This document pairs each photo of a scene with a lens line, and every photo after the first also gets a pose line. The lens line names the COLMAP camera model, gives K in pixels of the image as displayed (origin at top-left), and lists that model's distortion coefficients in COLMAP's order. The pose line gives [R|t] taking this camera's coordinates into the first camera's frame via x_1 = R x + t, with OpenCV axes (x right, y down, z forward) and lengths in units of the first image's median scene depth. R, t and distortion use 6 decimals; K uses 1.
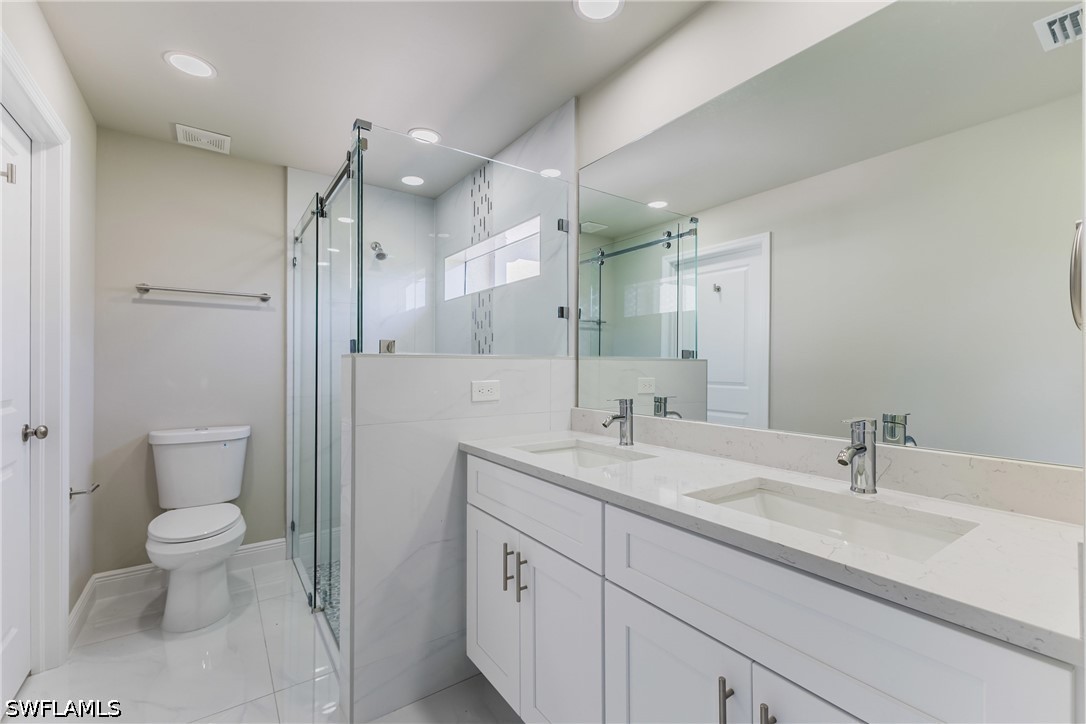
lens RADIAL K [[467.2, 0, 545.5], [0, 467.2, 361.9], [0, 0, 1]] dist [0.009971, 0.000242]
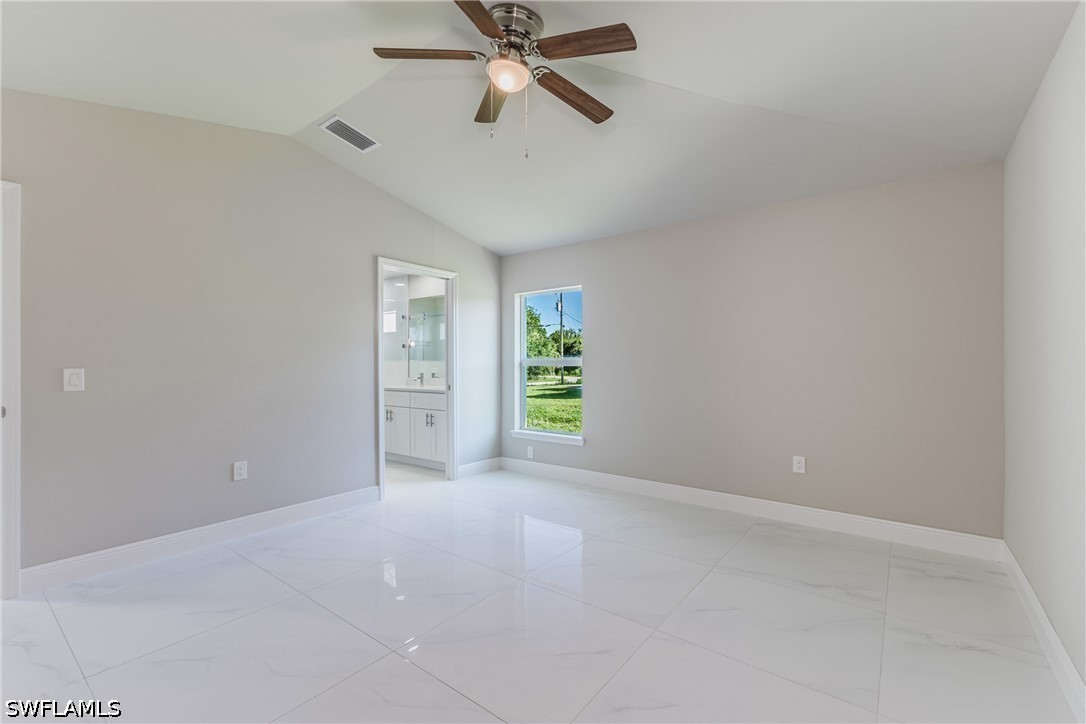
lens RADIAL K [[467.2, 0, 545.5], [0, 467.2, 361.9], [0, 0, 1]] dist [0.009971, 0.000242]
pose [[0.956572, -0.002654, 0.291485, 0.031553], [0.001404, 0.999989, 0.004498, -0.015467], [-0.291494, -0.003893, 0.956565, -2.214951]]
